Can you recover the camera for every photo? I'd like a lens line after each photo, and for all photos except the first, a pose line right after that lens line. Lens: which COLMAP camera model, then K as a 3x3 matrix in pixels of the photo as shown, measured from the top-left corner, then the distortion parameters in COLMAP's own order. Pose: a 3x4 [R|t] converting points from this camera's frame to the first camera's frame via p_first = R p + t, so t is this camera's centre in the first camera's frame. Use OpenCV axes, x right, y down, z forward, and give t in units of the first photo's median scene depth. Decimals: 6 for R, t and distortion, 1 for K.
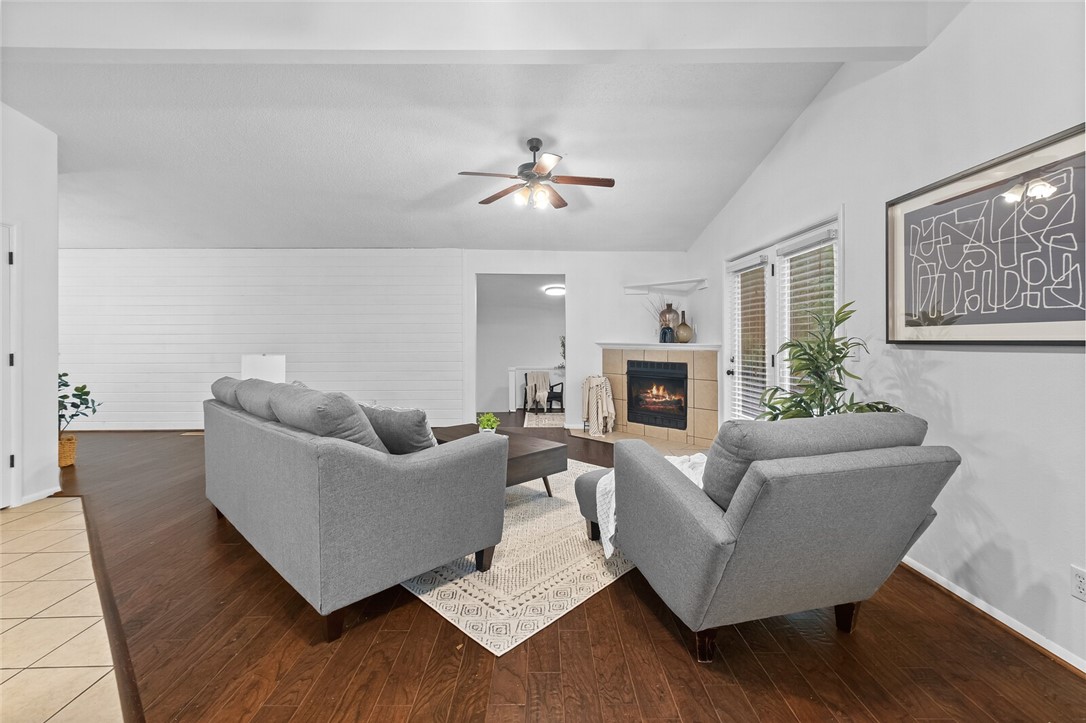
lens RADIAL K [[470.9, 0, 544.3], [0, 470.9, 351.1], [0, 0, 1]] dist [0.007343, -0.000095]
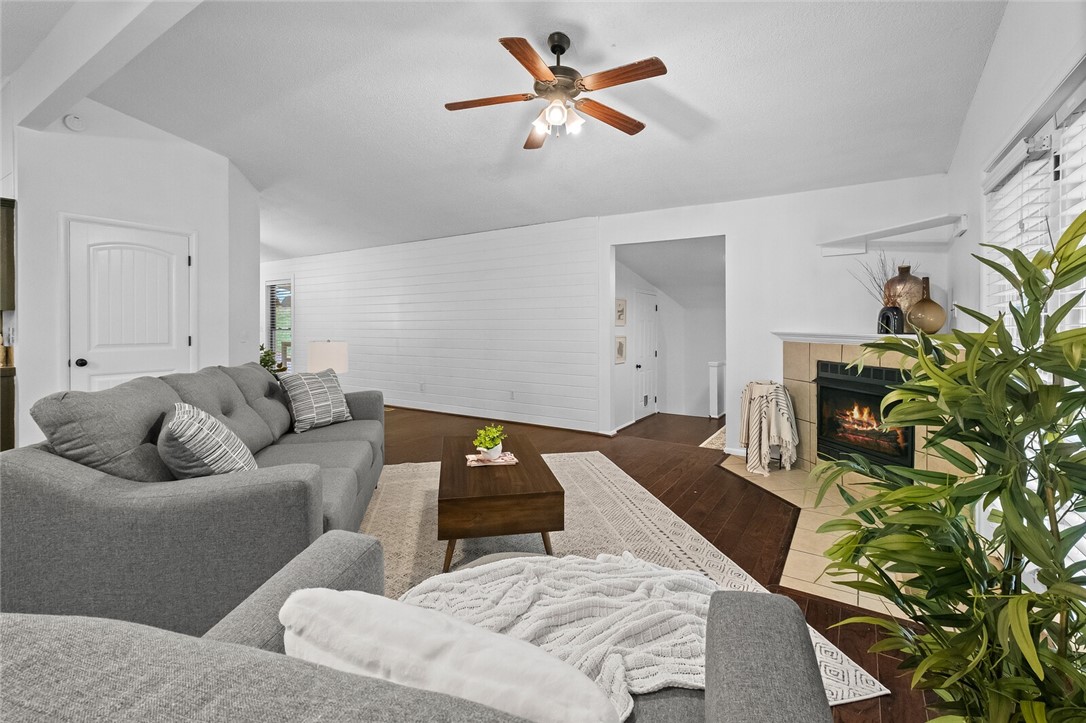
lens RADIAL K [[482.2, 0, 553.1], [0, 482.2, 340.1], [0, 0, 1]] dist [0.004391, -0.000268]
pose [[0.837920, 0.018624, -0.545475, 0.233482], [-0.017144, 0.999823, 0.007801, -0.006675], [0.545524, 0.002815, 0.838091, 0.263069]]
